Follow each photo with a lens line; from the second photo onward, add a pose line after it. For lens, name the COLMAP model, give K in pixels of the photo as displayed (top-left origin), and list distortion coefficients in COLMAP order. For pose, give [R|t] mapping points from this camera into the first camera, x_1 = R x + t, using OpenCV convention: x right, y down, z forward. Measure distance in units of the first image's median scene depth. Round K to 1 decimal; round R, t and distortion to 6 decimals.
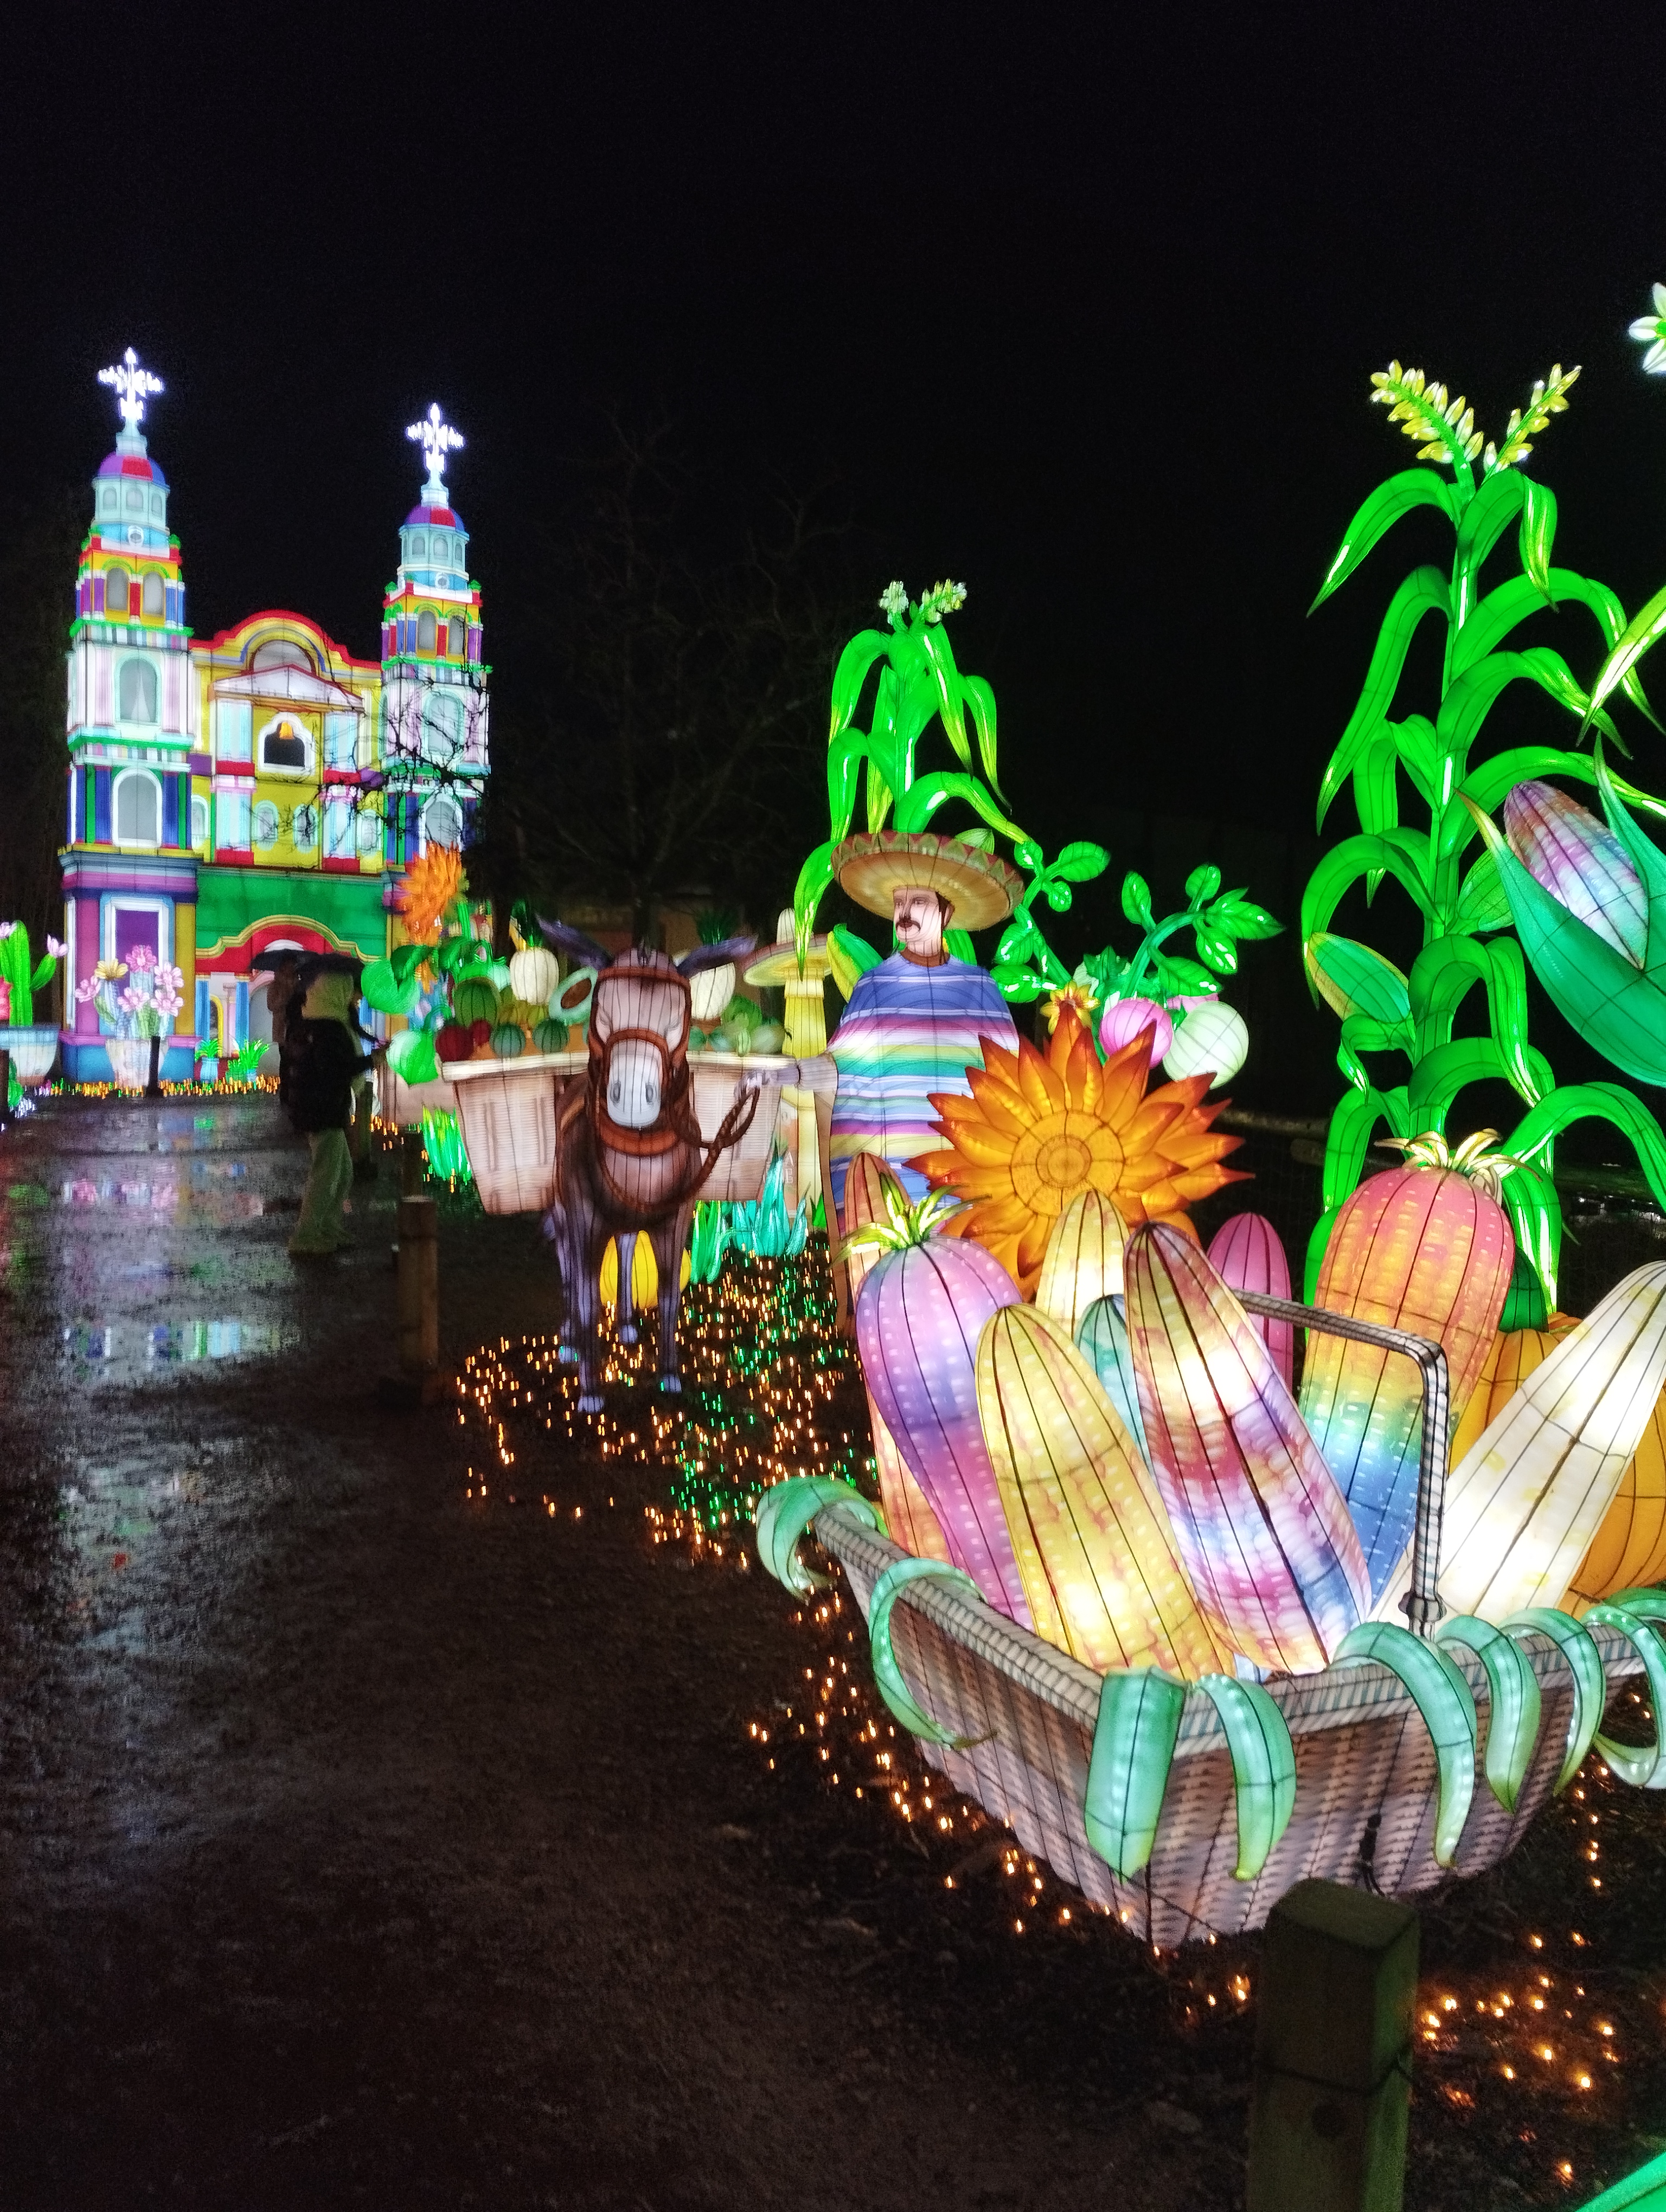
lens RADIAL K [[2101.1, 0, 906.5], [0, 2101.1, 1106.5], [0, 0, 1]] dist [0.079703, -0.073982]
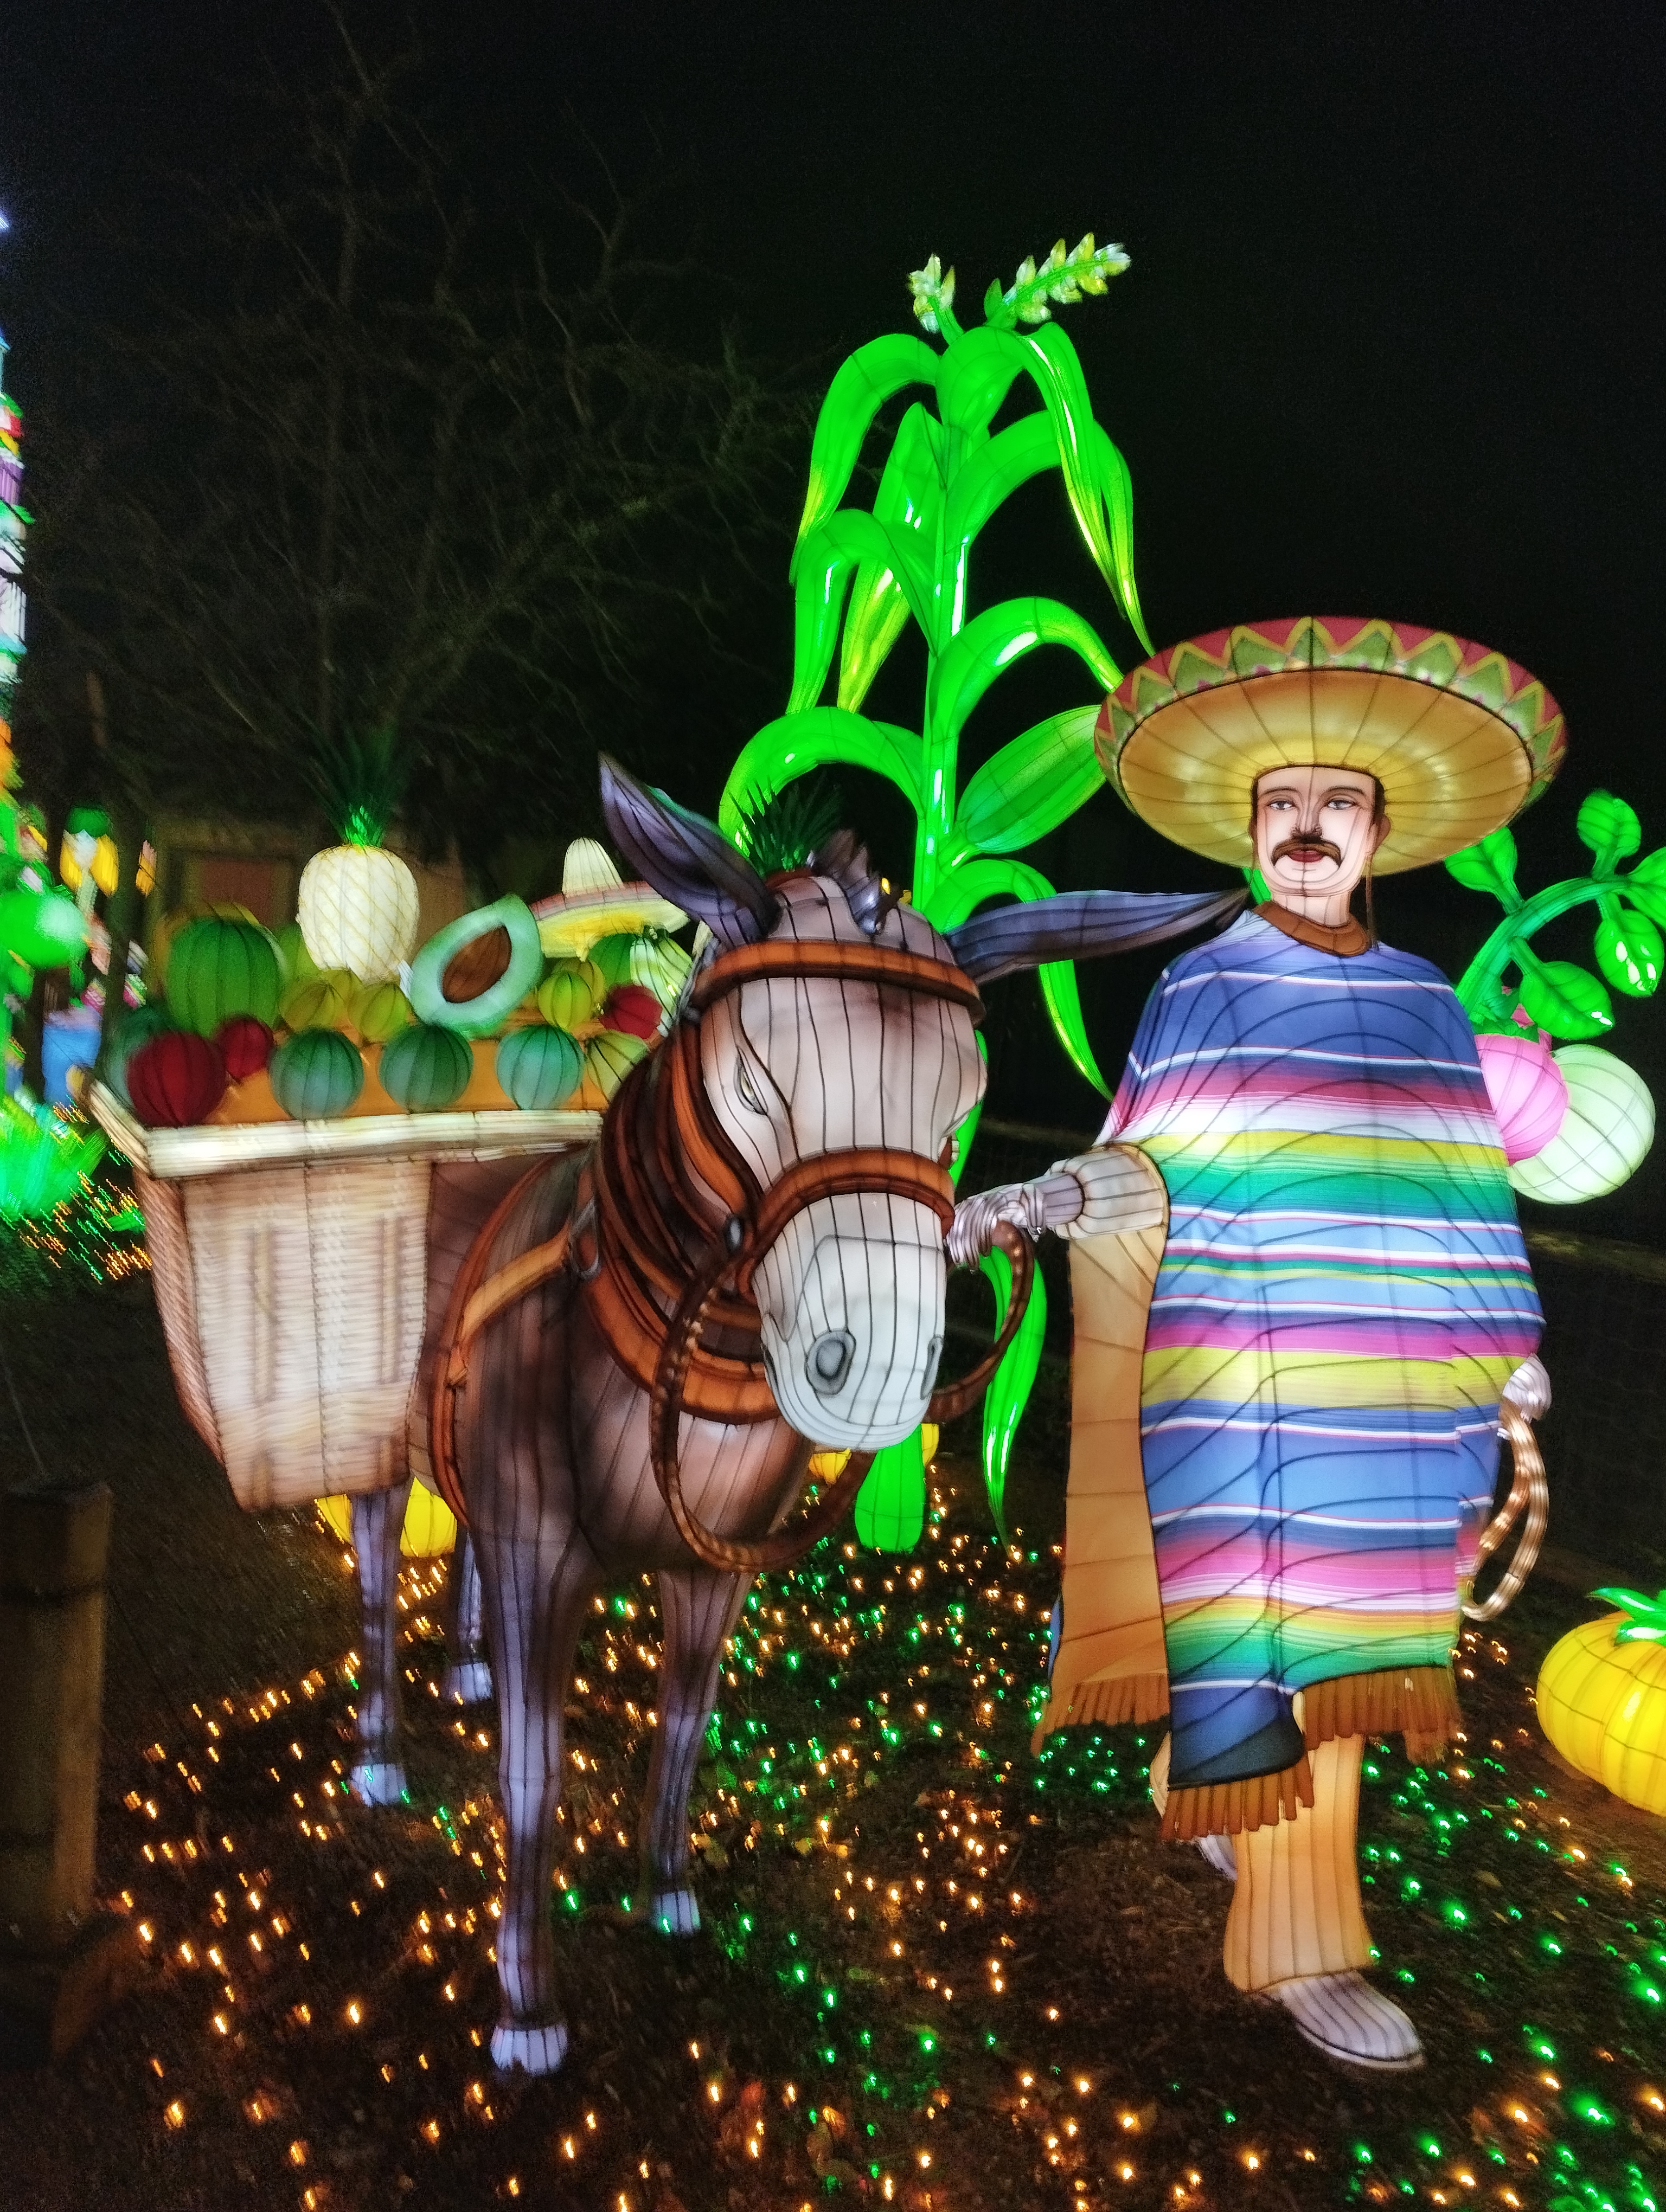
lens RADIAL K [[2101.1, 0, 906.5], [0, 2101.1, 1106.5], [0, 0, 1]] dist [0.079703, -0.073982]
pose [[0.972259, 0.044788, 0.229581, -0.172067], [-0.046277, 0.998928, 0.001103, -0.030752], [-0.229285, -0.011697, 0.973289, 0.585177]]
